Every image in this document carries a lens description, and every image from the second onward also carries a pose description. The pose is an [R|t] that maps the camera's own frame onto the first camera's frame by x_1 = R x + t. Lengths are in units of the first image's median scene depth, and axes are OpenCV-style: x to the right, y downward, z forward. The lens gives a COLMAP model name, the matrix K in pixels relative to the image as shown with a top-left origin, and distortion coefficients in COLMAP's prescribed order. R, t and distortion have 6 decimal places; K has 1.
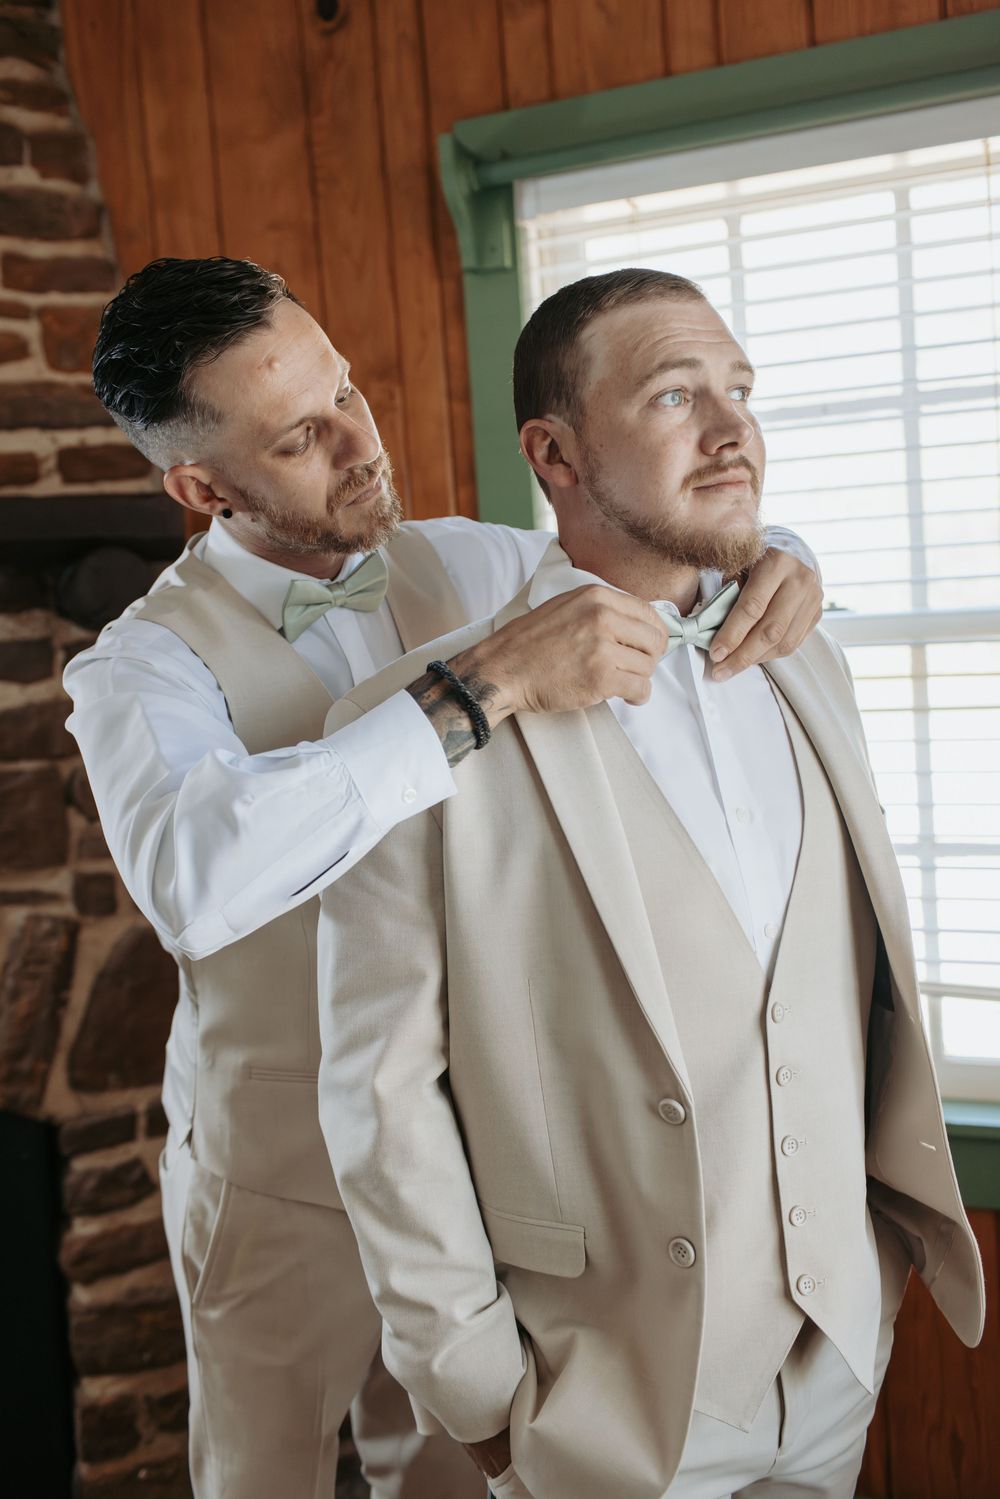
lens RADIAL K [[1464.5, 0, 500.1], [0, 1464.5, 740.4], [0, 0, 1]] dist [-0.005295, 0.000000]
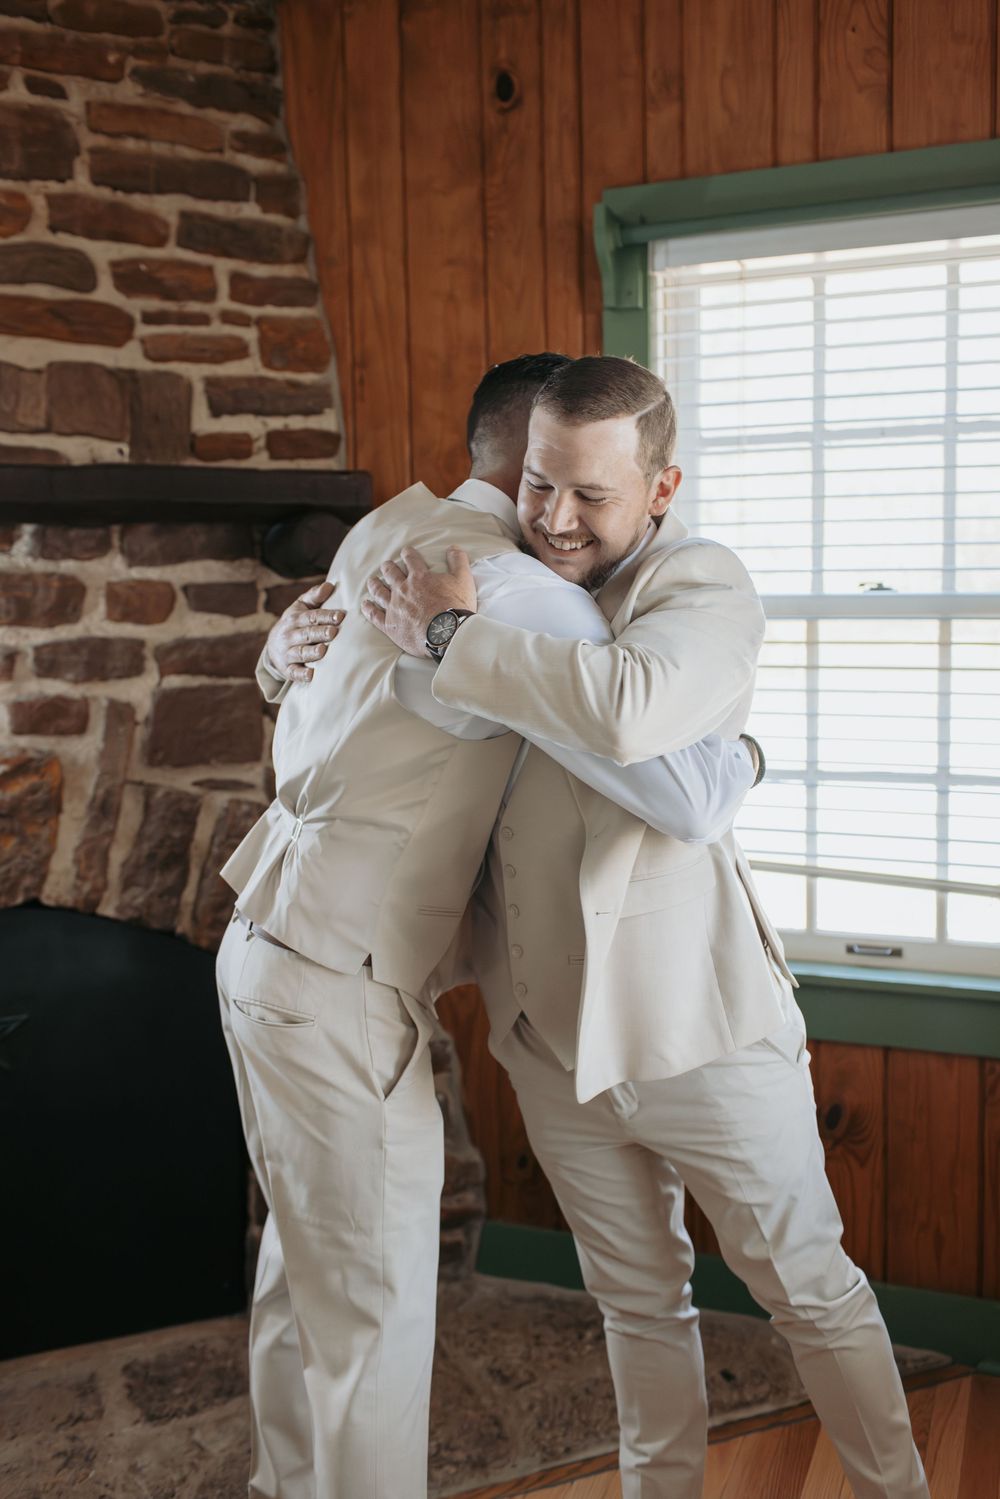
lens RADIAL K [[1464.5, 0, 494.5], [0, 1464.5, 750.5], [0, 0, 1]] dist [-0.005295, 0.000000]
pose [[0.998643, 0.049628, -0.015777, -0.082823], [-0.049118, 0.998305, 0.031209, 0.028700], [0.017299, -0.030392, 0.999388, -0.291628]]
